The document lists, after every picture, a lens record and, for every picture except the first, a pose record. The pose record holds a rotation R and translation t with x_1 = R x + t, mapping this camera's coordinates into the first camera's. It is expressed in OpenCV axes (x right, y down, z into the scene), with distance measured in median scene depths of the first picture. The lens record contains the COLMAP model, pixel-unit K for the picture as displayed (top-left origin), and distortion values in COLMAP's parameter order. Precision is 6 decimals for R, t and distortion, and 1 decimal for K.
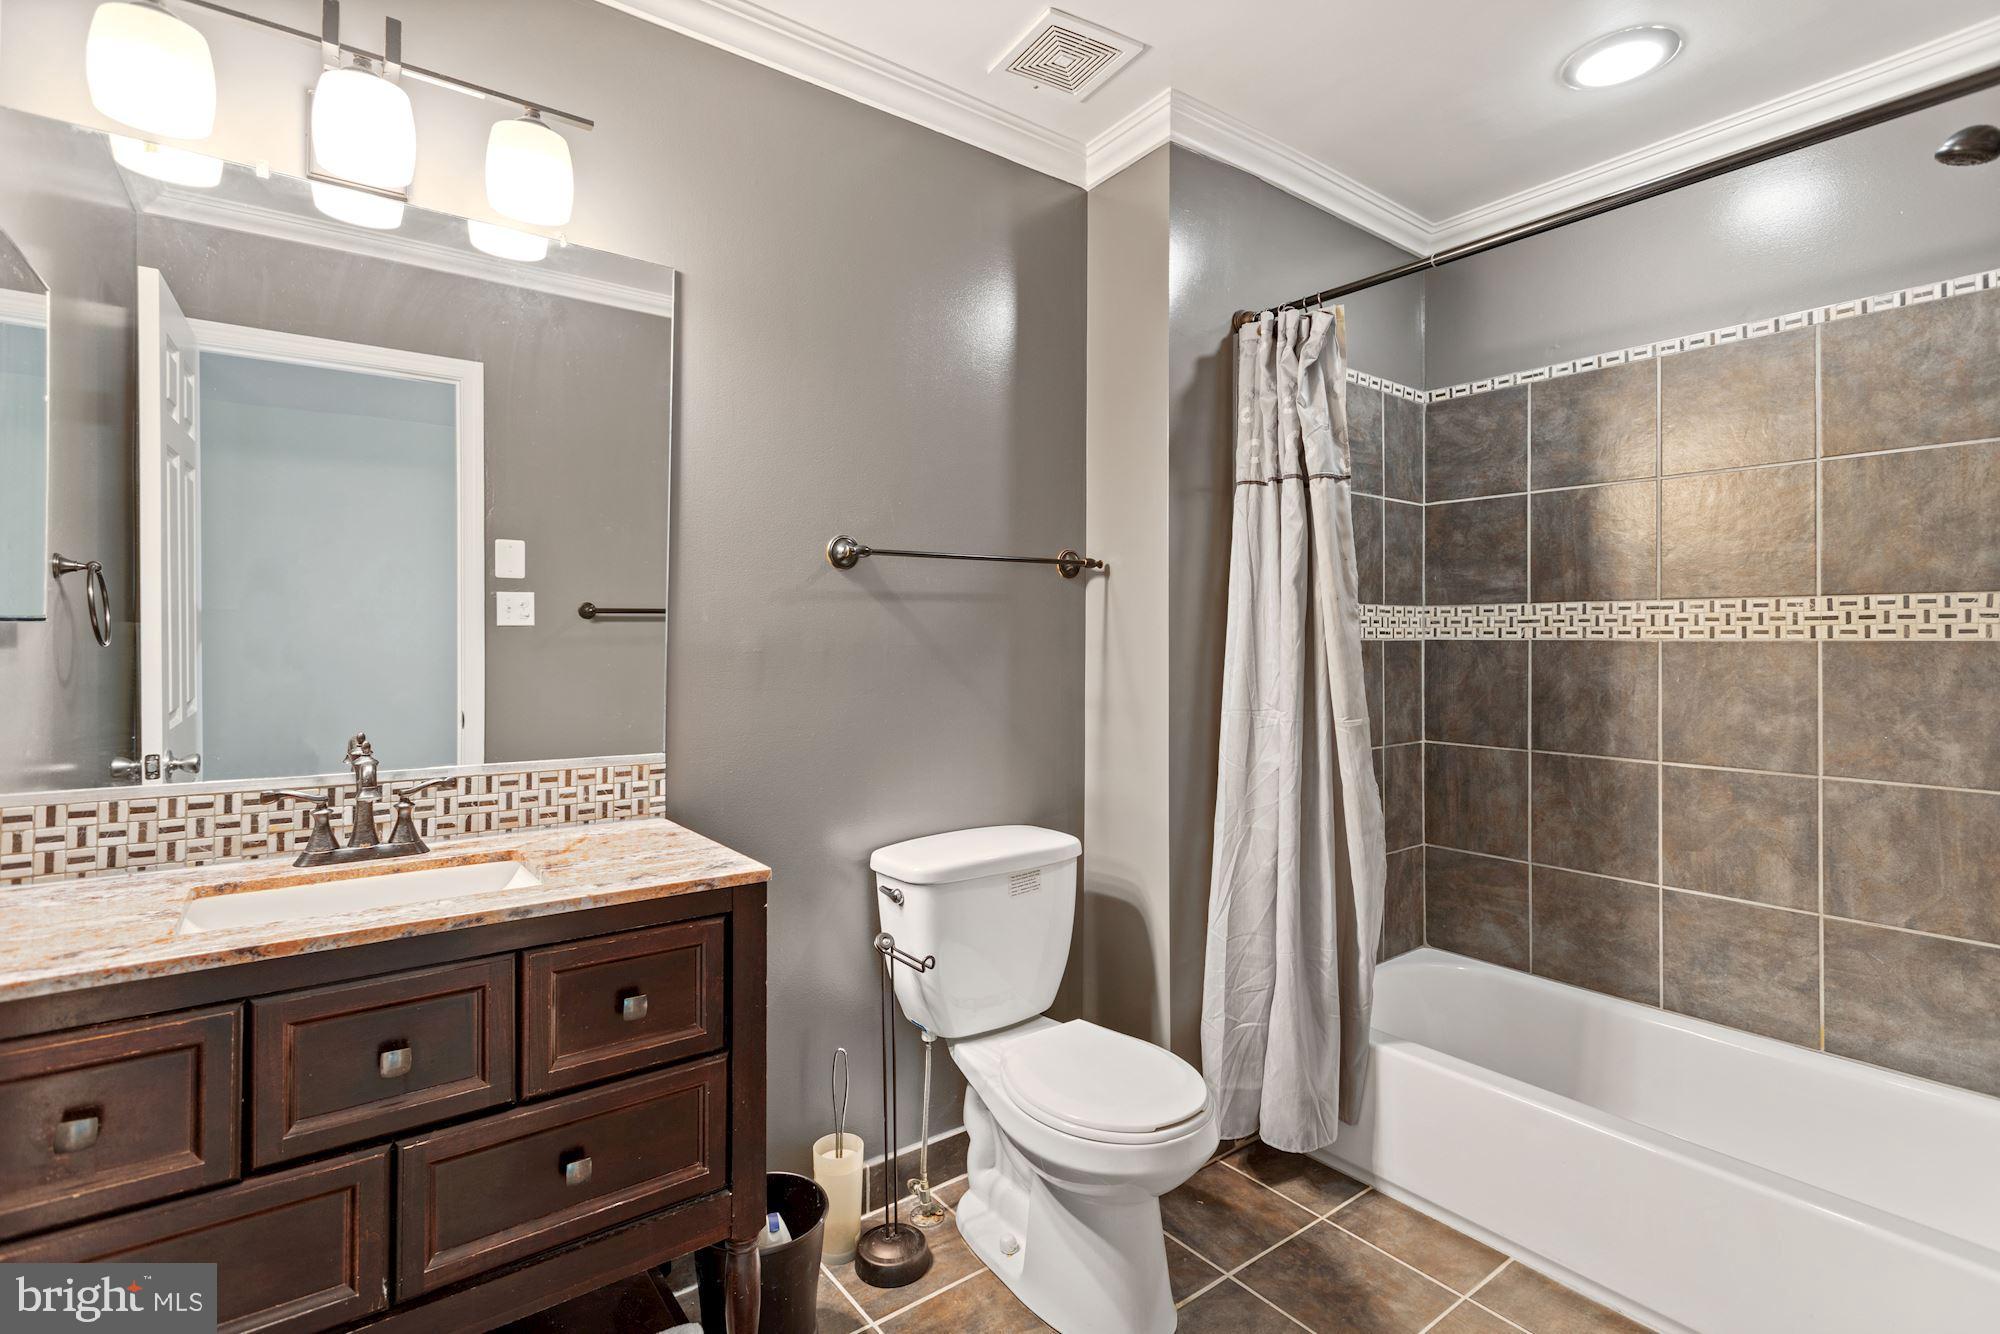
lens RADIAL K [[959.6, 0, 1001.6], [0, 959.6, 636.0], [0, 0, 1]] dist [-0.002609, 0.000065]
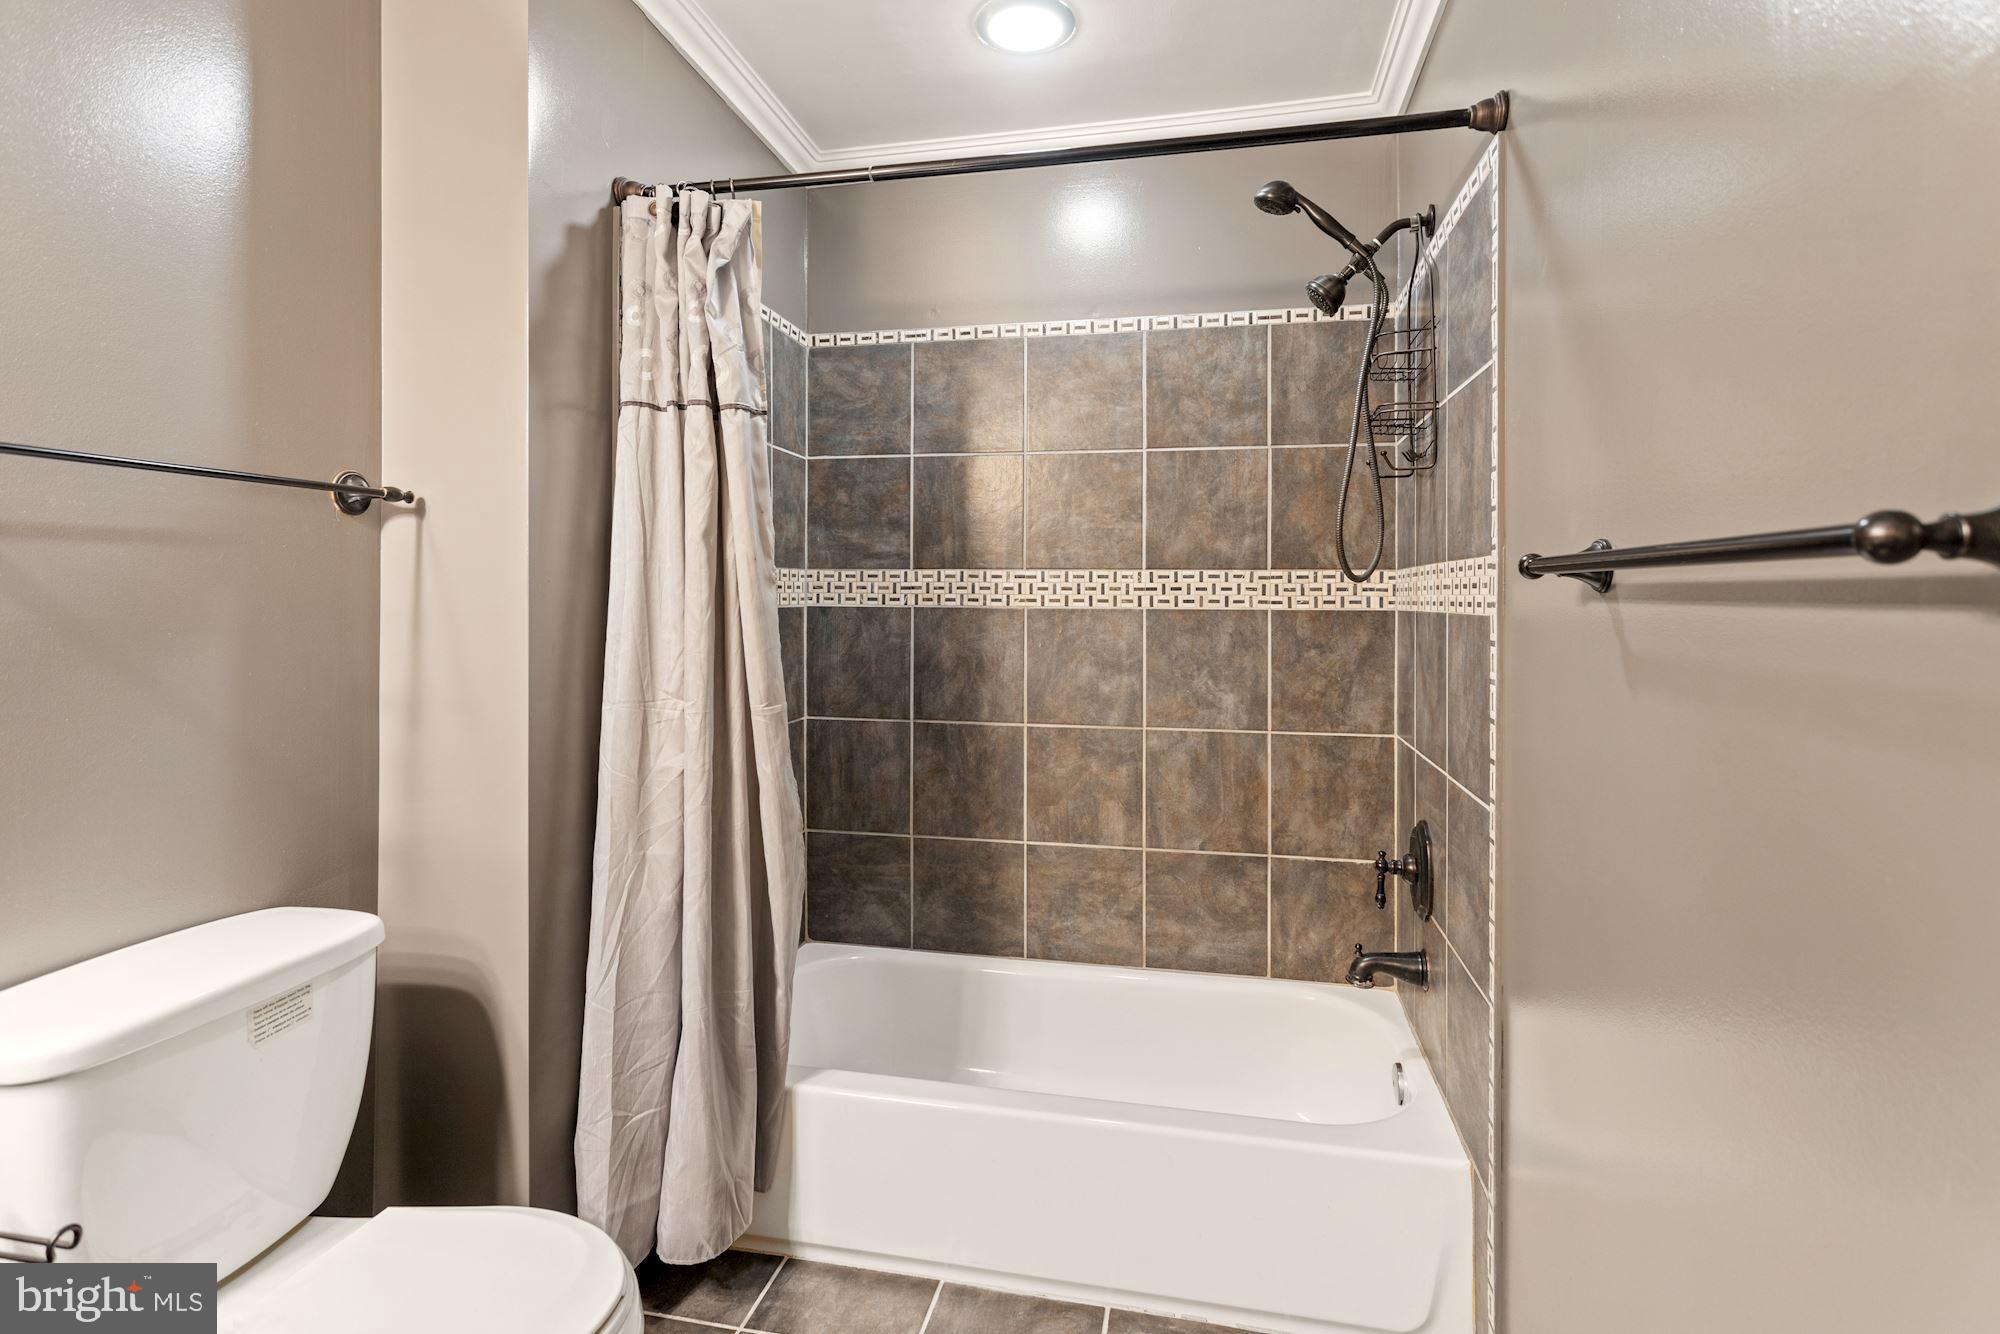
lens RADIAL K [[975.2, 0, 999.4], [0, 975.2, 602.9], [0, 0, 1]] dist [0.001425, 0.000369]
pose [[0.755495, 0.000968, 0.655153, -0.036133], [-0.006980, 0.999954, 0.006571, -0.008253], [-0.655117, -0.009537, 0.755467, 0.225683]]
